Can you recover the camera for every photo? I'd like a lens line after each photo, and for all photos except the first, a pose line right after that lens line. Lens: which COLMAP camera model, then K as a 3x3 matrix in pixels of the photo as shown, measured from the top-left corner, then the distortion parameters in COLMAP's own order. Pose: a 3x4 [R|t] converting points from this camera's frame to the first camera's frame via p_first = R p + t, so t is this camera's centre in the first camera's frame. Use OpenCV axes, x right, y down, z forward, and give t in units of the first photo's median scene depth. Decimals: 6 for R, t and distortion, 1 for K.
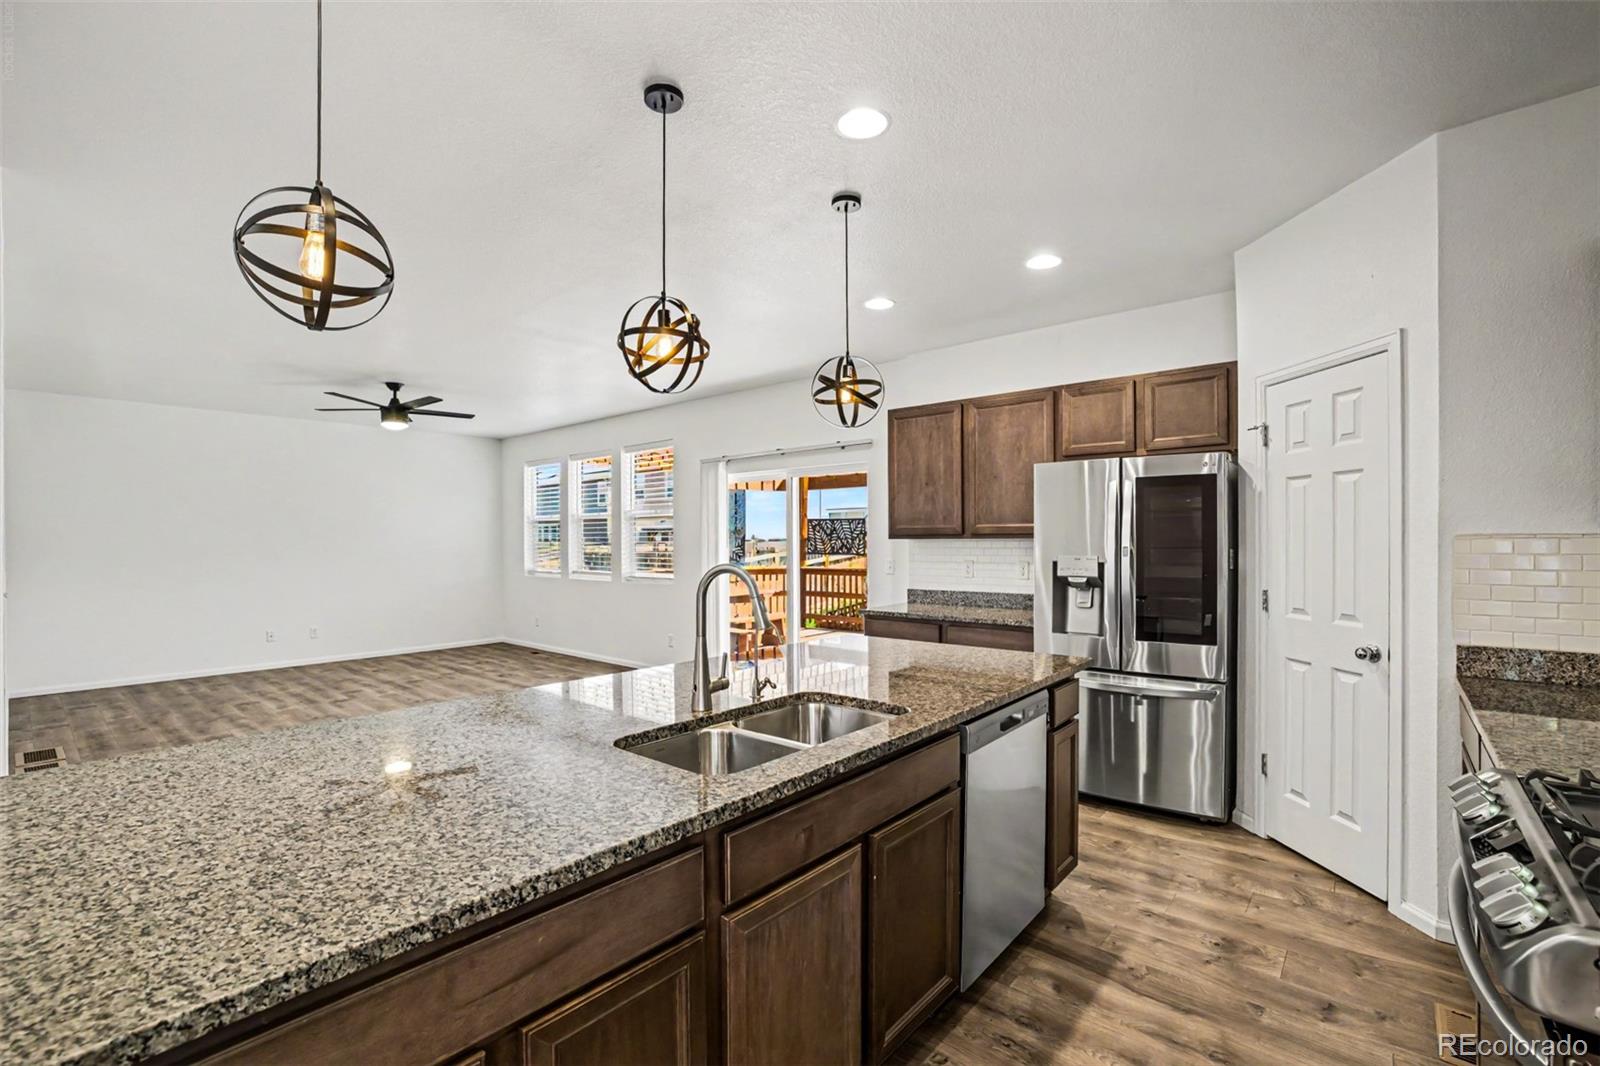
lens RADIAL K [[700.5, 0, 801.2], [0, 700.5, 543.7], [0, 0, 1]] dist [-0.044580, 0.014954]
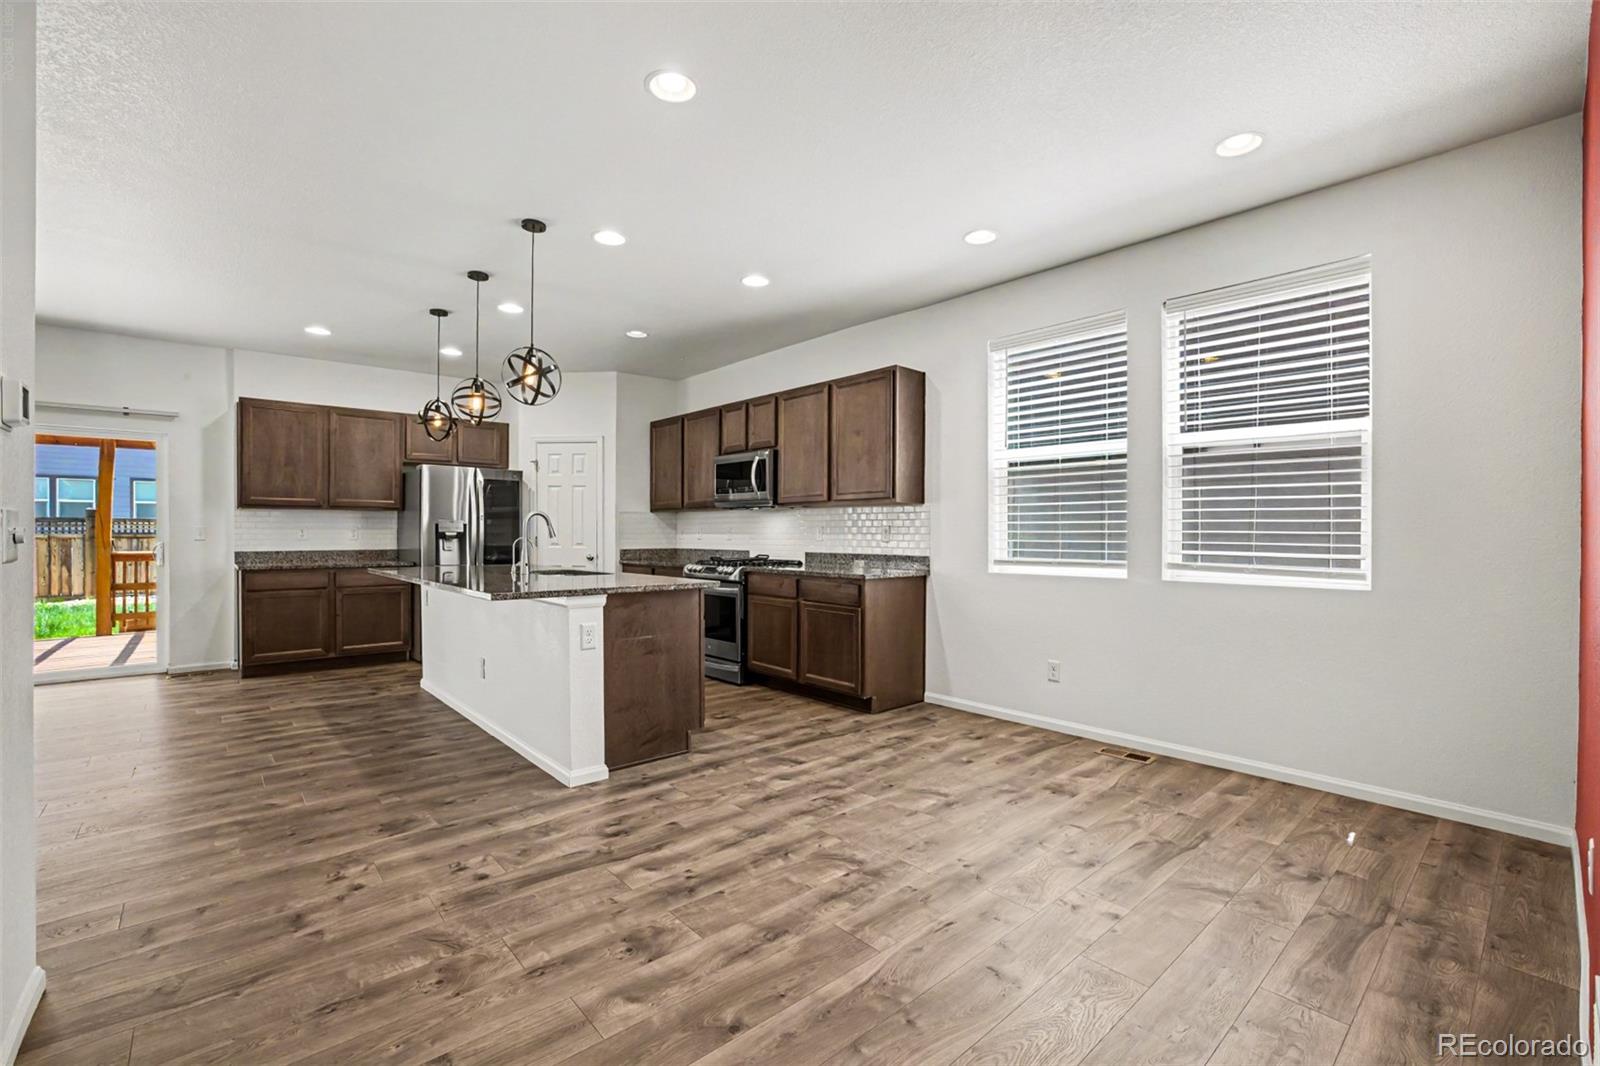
lens RADIAL K [[695.9, 0, 799.3], [0, 695.9, 534.7], [0, 0, 1]] dist [-0.050379, 0.019761]
pose [[0.138591, 0.002642, 0.990346, -1.167501], [0.002618, 0.999992, -0.003034, 0.059741], [-0.990346, 0.003013, 0.138583, -0.106033]]
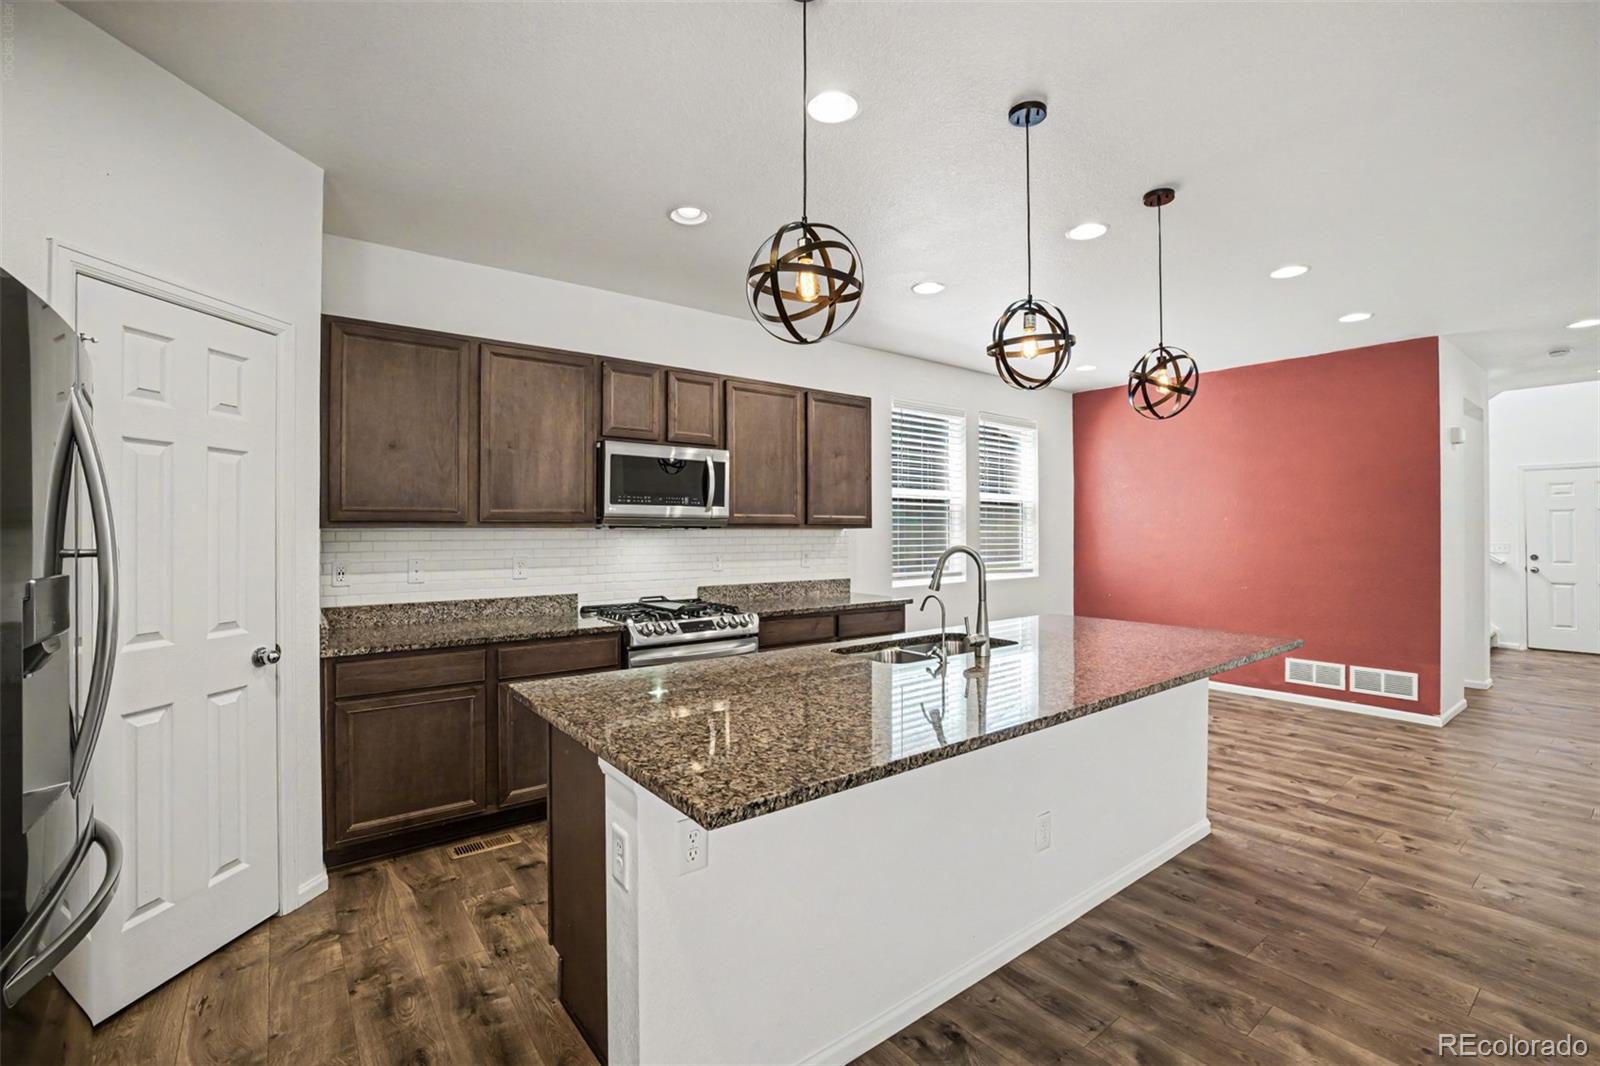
lens RADIAL K [[701.9, 0, 801.8], [0, 701.9, 527.1], [0, 0, 1]] dist [-0.046201, 0.017003]
pose [[-0.978648, 0.005746, 0.205462, -0.041696], [0.005823, 0.999983, -0.000232, -0.005913], [-0.205460, 0.000969, -0.978665, 1.225553]]
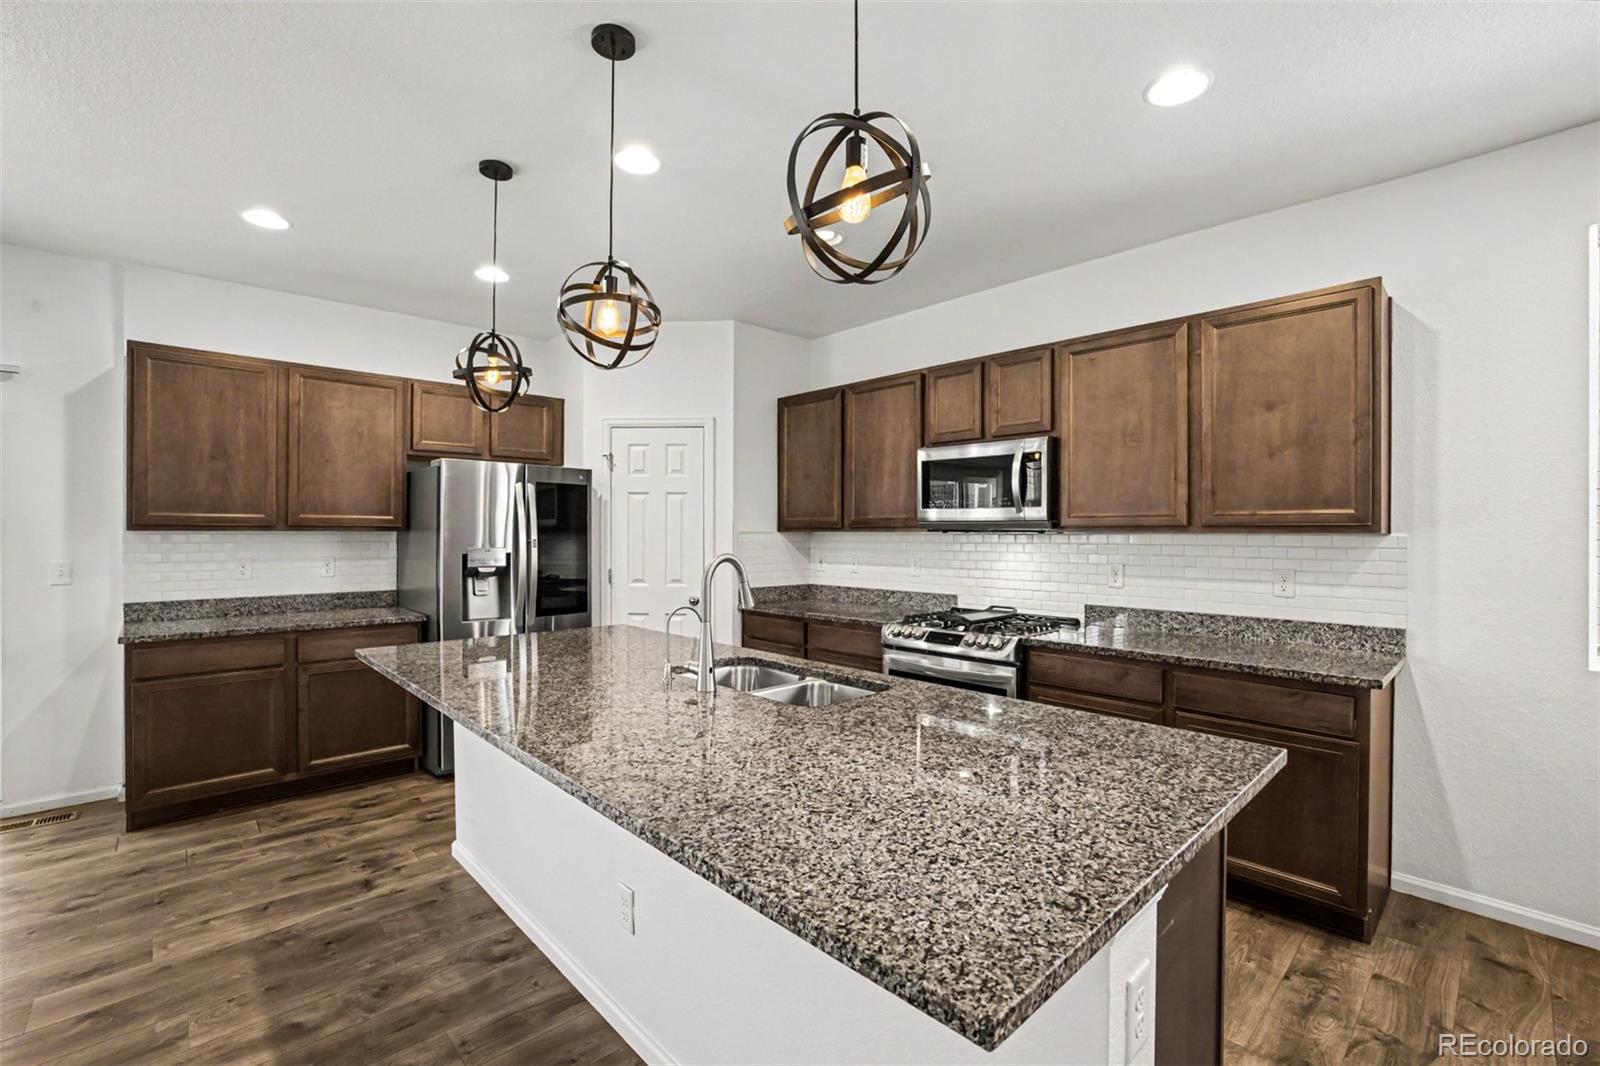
lens RADIAL K [[695.9, 0, 799.3], [0, 695.9, 534.7], [0, 0, 1]] dist [-0.050379, 0.019761]
pose [[0.109395, 0.002594, 0.993995, -0.612744], [0.001221, 0.999995, -0.002744, 0.000223], [-0.993998, 0.001513, 0.109391, 0.382545]]
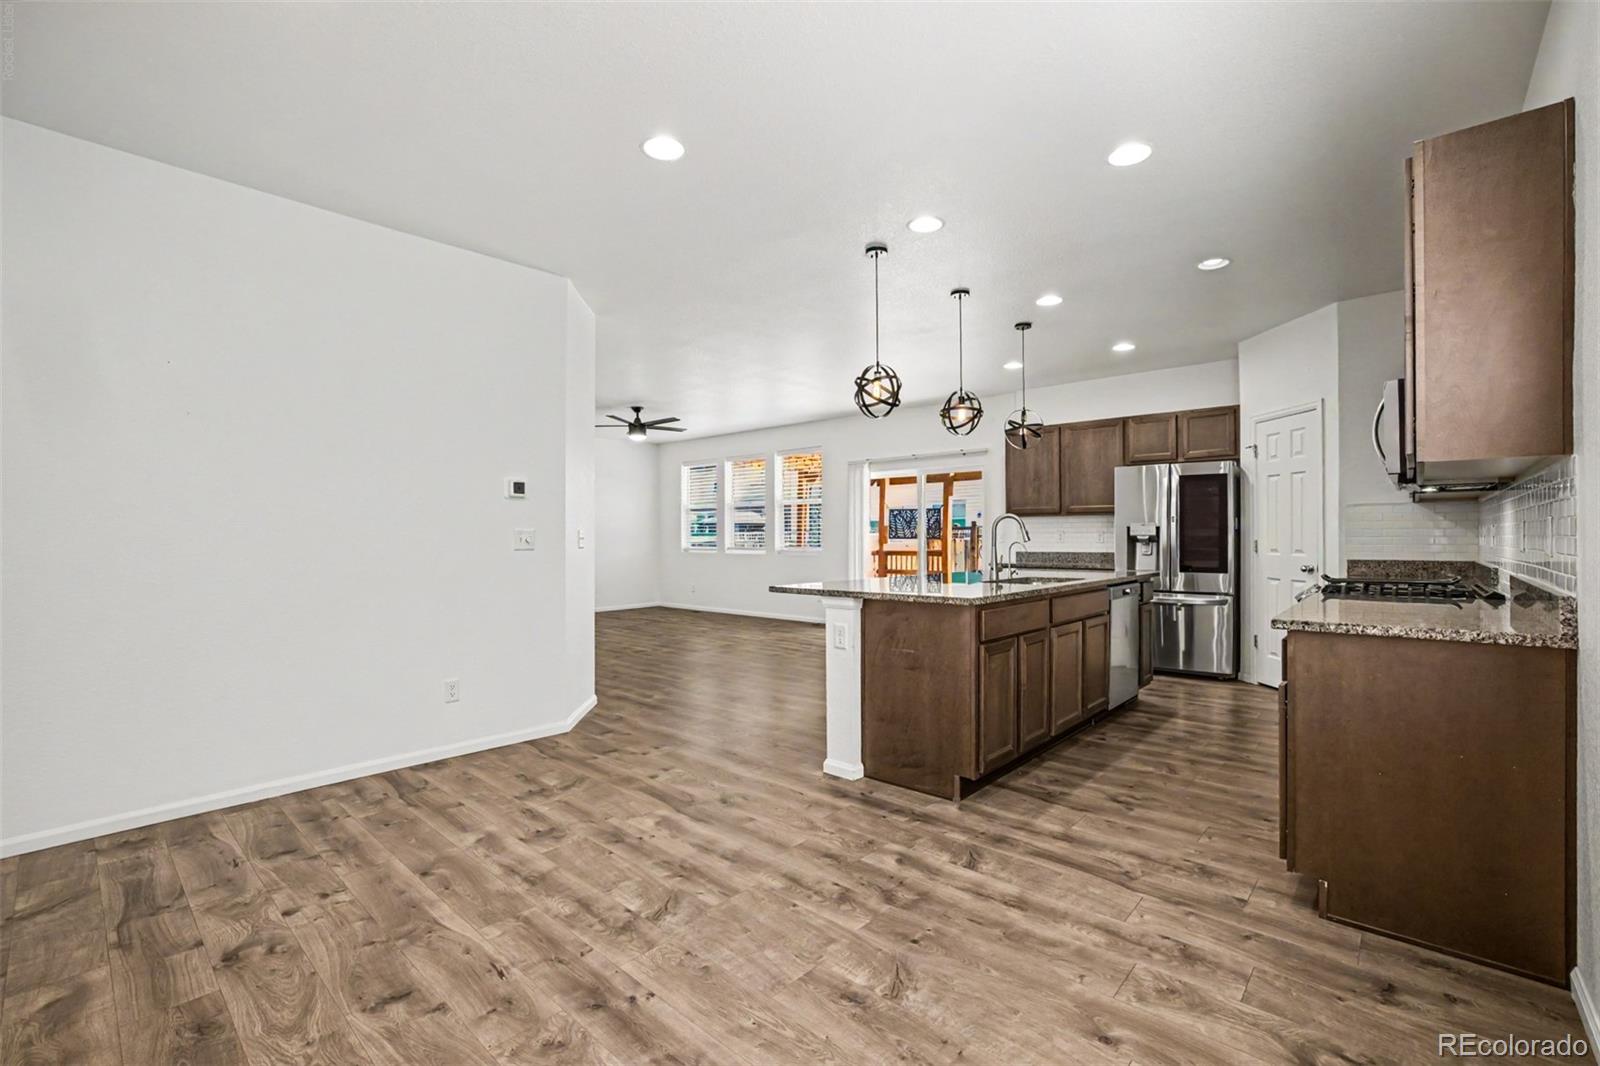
lens RADIAL K [[695.9, 0, 799.3], [0, 695.9, 534.7], [0, 0, 1]] dist [-0.050379, 0.019761]
pose [[0.999554, 0.001161, -0.029837, -0.361723], [-0.001400, 0.999967, -0.007971, 0.058124], [0.029827, 0.008009, 0.999523, -0.643410]]
